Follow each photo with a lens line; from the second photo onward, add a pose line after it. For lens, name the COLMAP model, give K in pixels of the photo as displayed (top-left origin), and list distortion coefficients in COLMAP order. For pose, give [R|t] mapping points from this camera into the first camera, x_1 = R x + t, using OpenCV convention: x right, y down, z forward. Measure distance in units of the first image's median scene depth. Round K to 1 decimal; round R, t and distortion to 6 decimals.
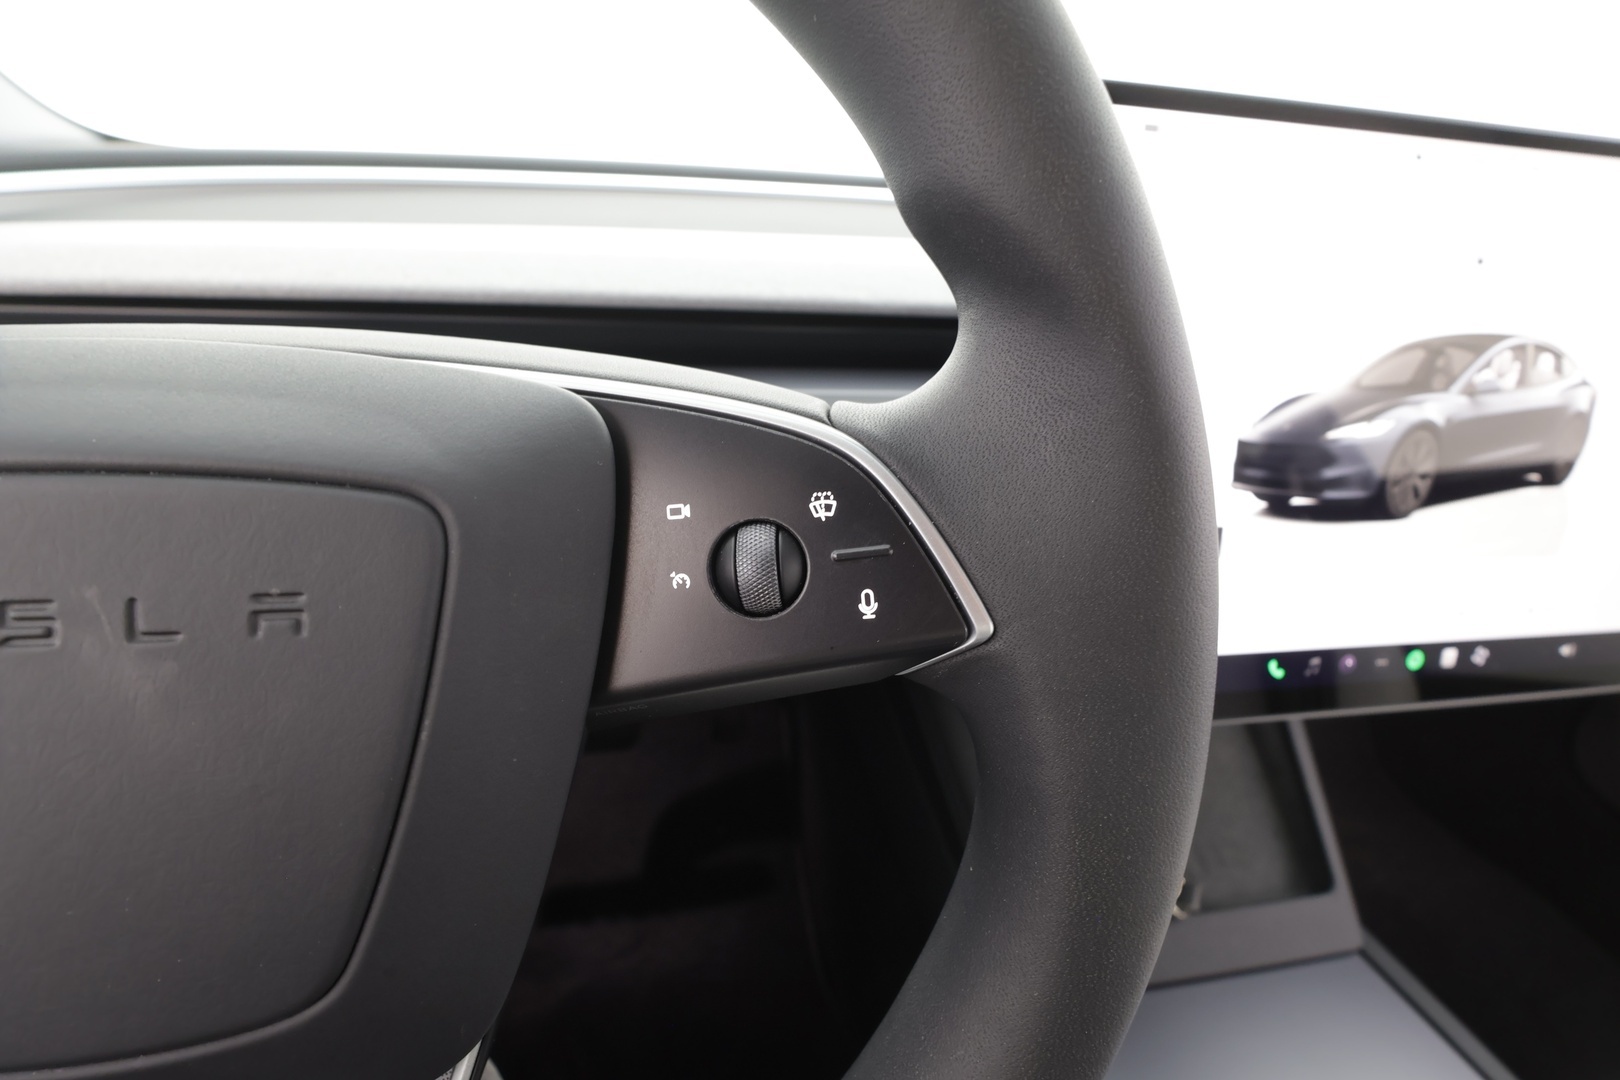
lens RADIAL K [[764.4, 0, 810.0], [0, 764.4, 540.0], [0, 0, 1]] dist [-0.001292, 0.000062]
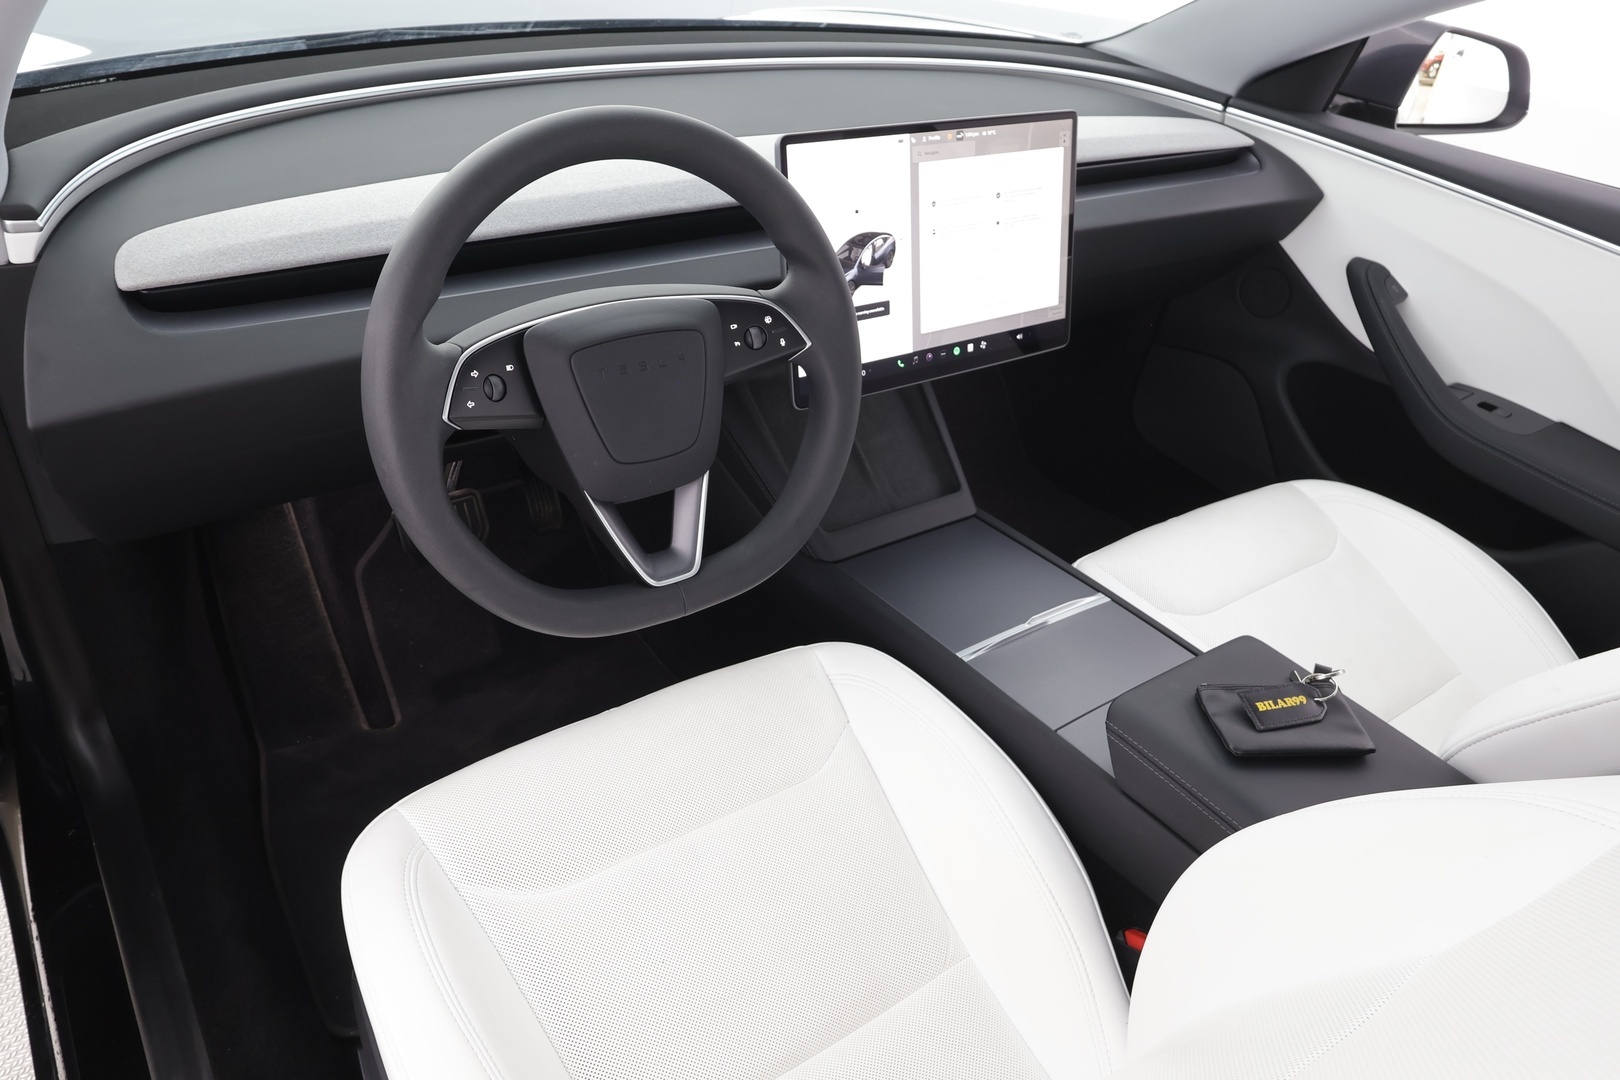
lens RADIAL K [[1161.2, 0, 814.1], [0, 1161.2, 543.2], [0, 0, 1]] dist [0.008260, 0.000242]
pose [[0.910907, -0.216308, 0.351369, -2.090661], [0.154880, 0.968551, 0.194735, -0.056767], [-0.382442, -0.122965, 0.915761, -4.662452]]
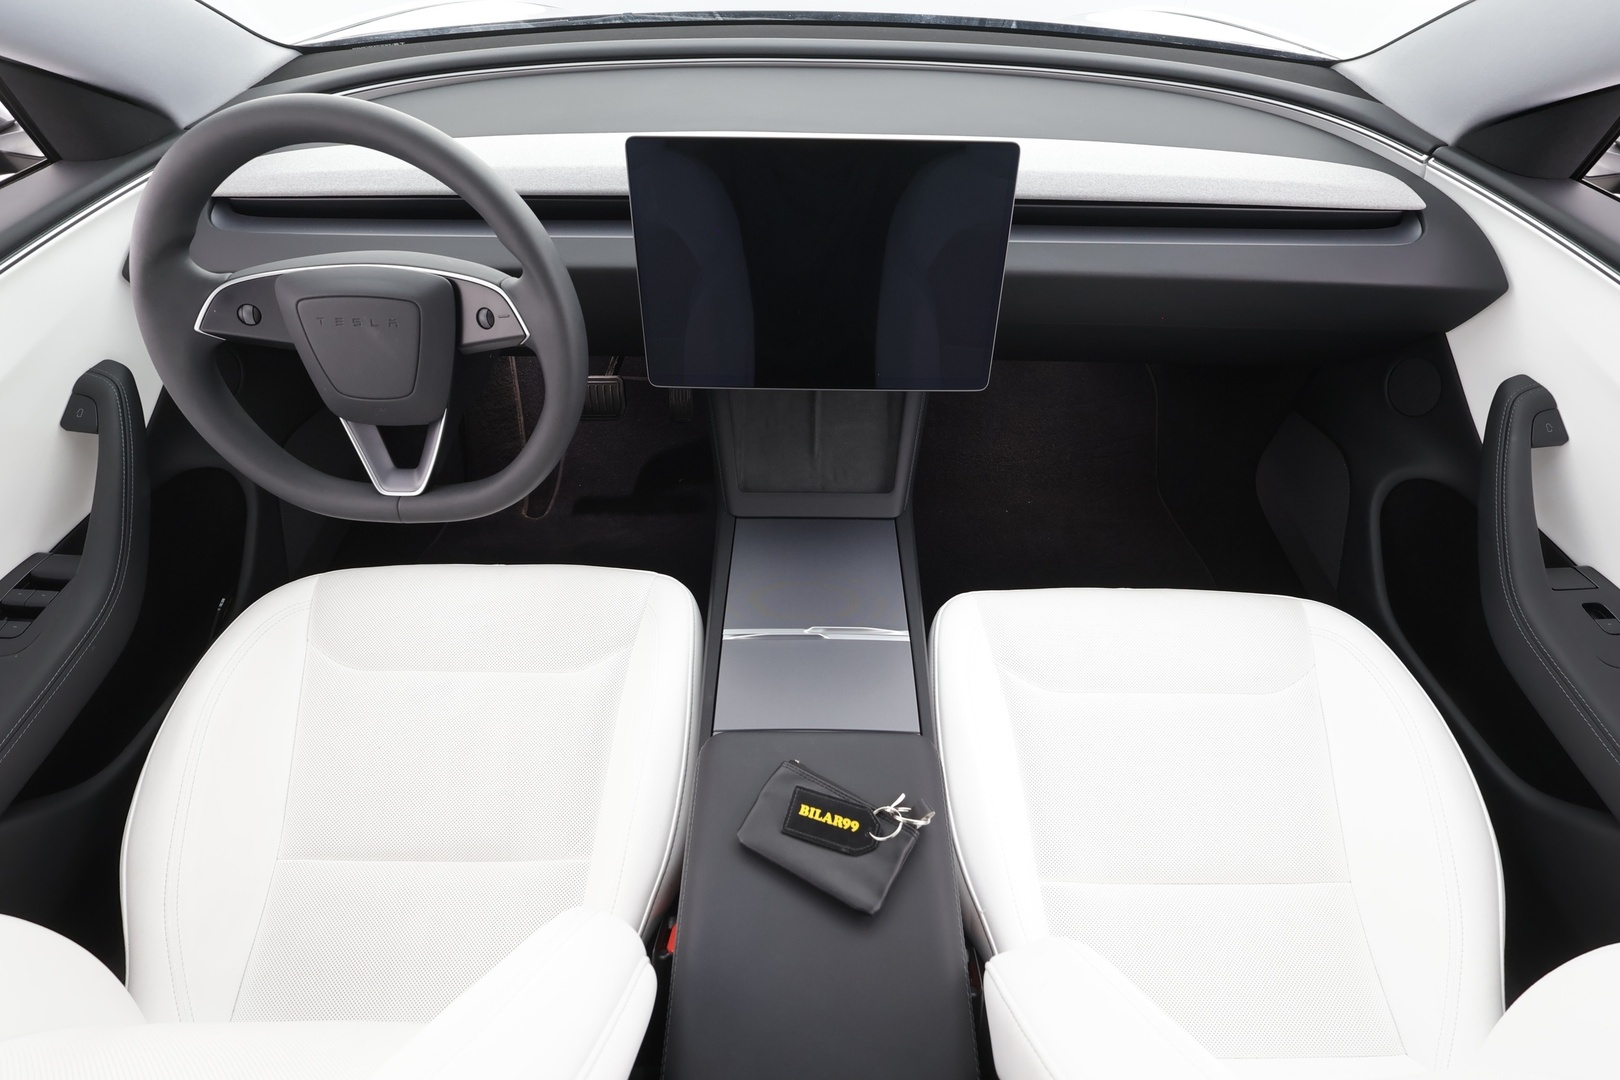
lens RADIAL K [[789.7, 0, 805.1], [0, 789.7, 547.8], [0, 0, 1]] dist [0.001691, 0.000776]
pose [[0.978860, 0.098593, -0.179197, 2.723702], [-0.034294, 0.942859, 0.331423, -0.295263], [0.201634, -0.318272, 0.926308, -3.368952]]
